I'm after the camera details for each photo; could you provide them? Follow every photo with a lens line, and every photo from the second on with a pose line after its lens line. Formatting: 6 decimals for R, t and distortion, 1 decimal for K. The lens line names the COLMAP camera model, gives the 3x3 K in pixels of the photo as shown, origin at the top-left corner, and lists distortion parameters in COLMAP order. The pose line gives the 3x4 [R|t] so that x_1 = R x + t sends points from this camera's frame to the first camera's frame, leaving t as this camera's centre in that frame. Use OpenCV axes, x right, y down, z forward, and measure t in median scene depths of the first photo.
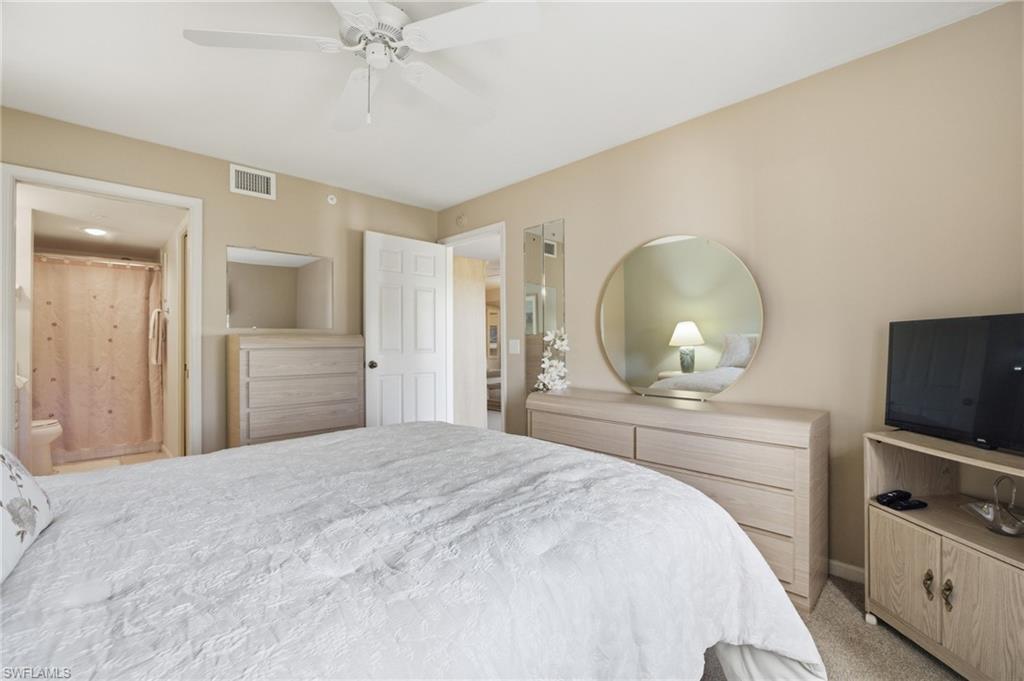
lens RADIAL K [[444.6, 0, 512.0], [0, 444.6, 340.5], [0, 0, 1]] dist [-0.046623, 0.018017]
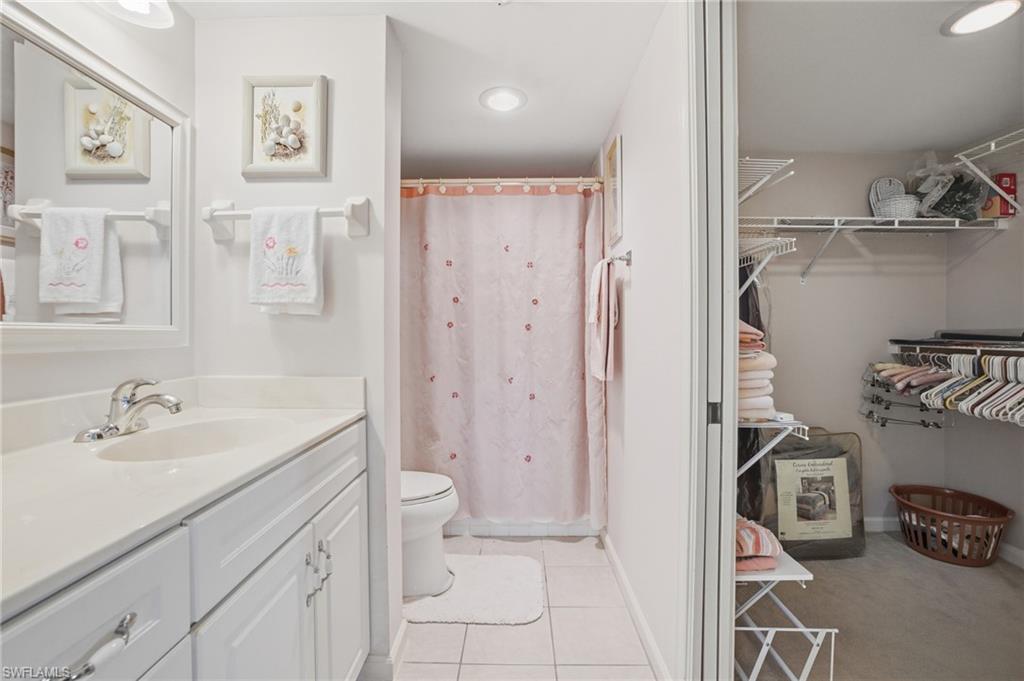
lens RADIAL K [[444.6, 0, 512.0], [0, 444.6, 340.5], [0, 0, 1]] dist [-0.046623, 0.018017]
pose [[0.710818, 0.011061, -0.703289, -0.552595], [0.003819, 0.999801, 0.019584, 0.005279], [0.703365, -0.016606, 0.710634, 0.591587]]
